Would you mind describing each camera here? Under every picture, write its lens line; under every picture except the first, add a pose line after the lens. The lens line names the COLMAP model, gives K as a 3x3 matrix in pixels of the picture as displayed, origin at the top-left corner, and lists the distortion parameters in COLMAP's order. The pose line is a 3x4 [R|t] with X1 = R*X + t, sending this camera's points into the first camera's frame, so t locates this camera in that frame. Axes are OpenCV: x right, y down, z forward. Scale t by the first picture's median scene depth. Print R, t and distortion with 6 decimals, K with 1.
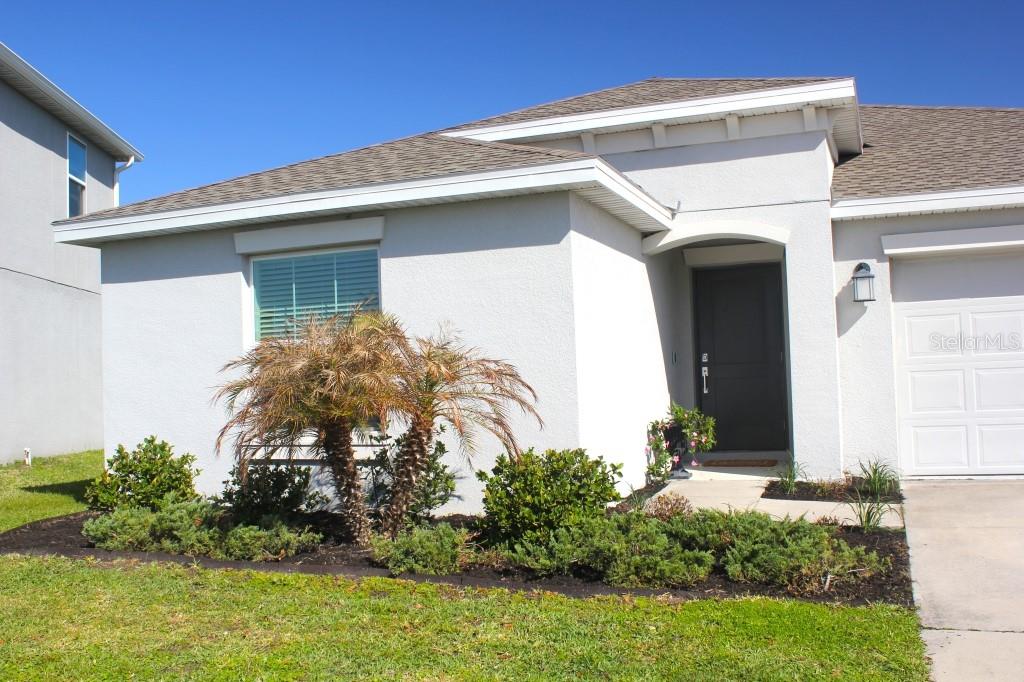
lens RADIAL K [[975.4, 0, 512.0], [0, 975.4, 341.0], [0, 0, 1]] dist [-0.164783, 0.196135]
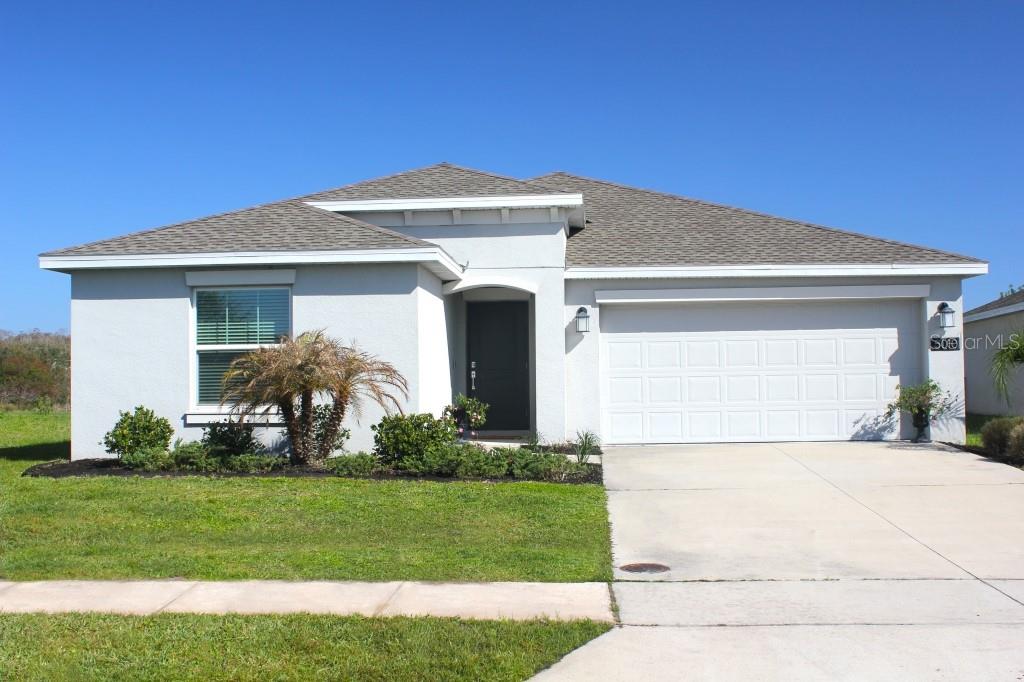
lens RADIAL K [[881.3, 0, 512.0], [0, 881.3, 341.0], [0, 0, 1]] dist [-0.139490, 0.201774]
pose [[0.961430, 0.036899, 0.272562, -0.142489], [-0.034629, 0.999314, -0.013139, -0.003876], [-0.272860, 0.003194, 0.962048, -0.372976]]
